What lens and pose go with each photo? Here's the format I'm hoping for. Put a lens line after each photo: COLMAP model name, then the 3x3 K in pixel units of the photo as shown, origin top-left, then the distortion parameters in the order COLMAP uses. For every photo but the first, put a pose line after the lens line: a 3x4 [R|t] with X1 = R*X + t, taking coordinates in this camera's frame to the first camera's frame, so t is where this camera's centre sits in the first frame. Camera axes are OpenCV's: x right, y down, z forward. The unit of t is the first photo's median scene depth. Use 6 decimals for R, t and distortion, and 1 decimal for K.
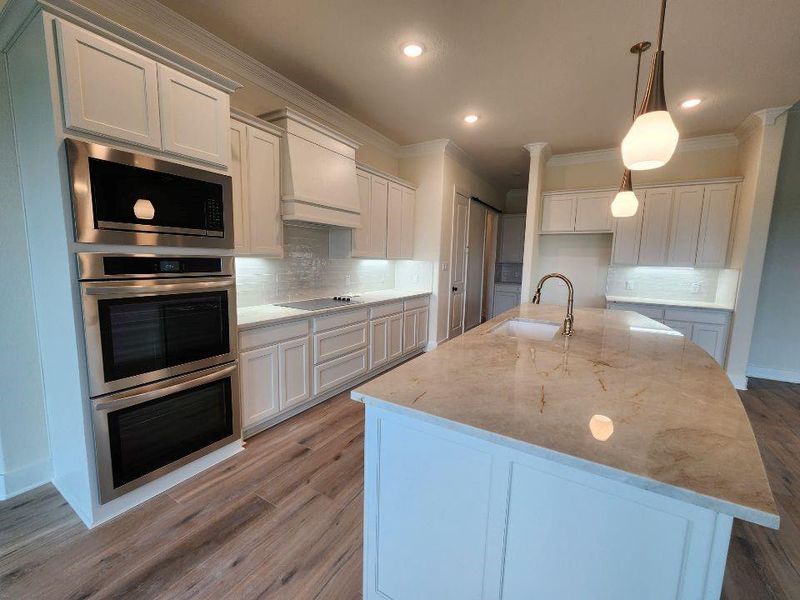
lens RADIAL K [[325.7, 0, 398.4], [0, 325.7, 297.1], [0, 0, 1]] dist [-0.000282, -0.000078]
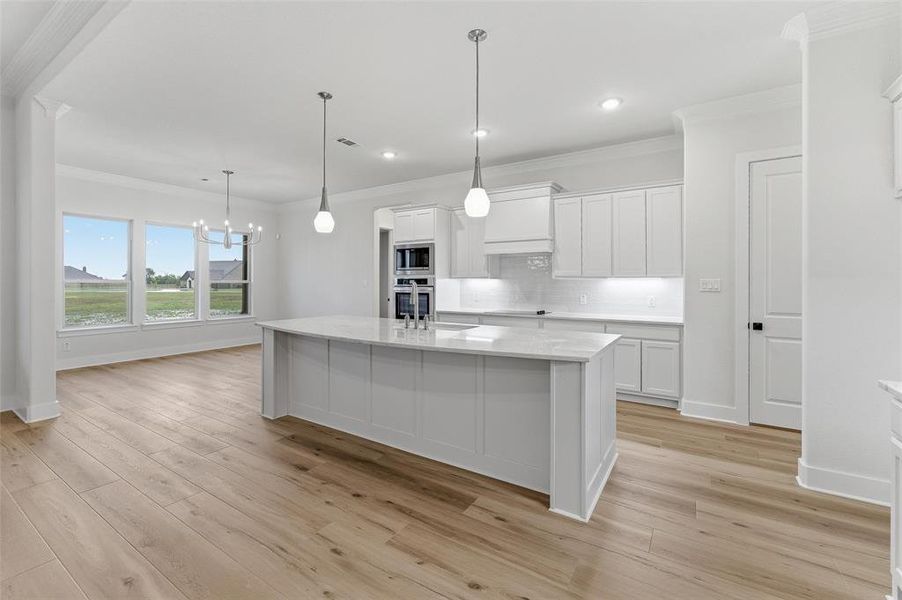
lens RADIAL K [[382.3, 0, 457.6], [0, 382.3, 279.8], [0, 0, 1]] dist [0.000587, 0.000014]
pose [[-0.017066, -0.029070, -0.999432, 1.589215], [-0.120418, 0.992361, -0.026808, -0.048171], [0.992577, 0.119892, -0.020437, 0.933748]]
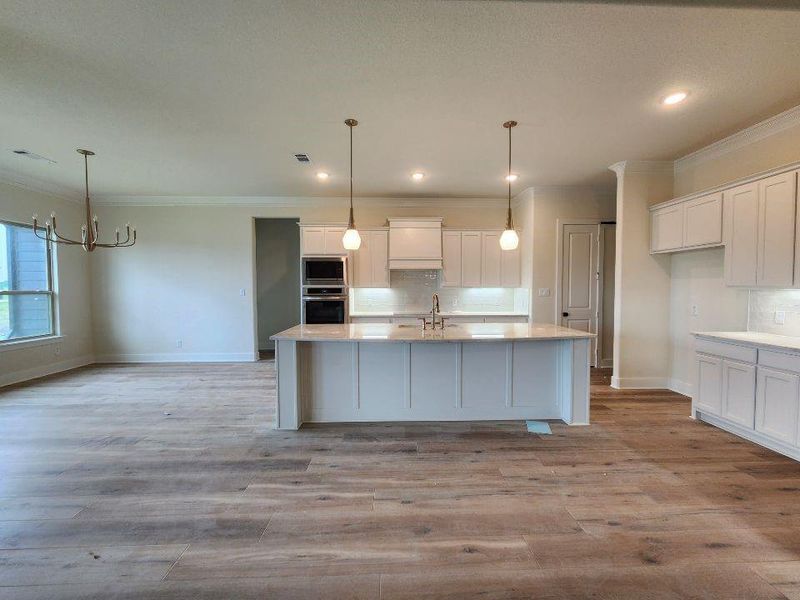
lens RADIAL K [[325.7, 0, 398.4], [0, 325.7, 297.1], [0, 0, 1]] dist [-0.000282, -0.000078]
pose [[0.544467, -0.000981, -0.838781, 1.421446], [-0.083929, 0.994917, -0.055643, 0.042917], [0.834573, 0.100694, 0.541617, -0.028282]]
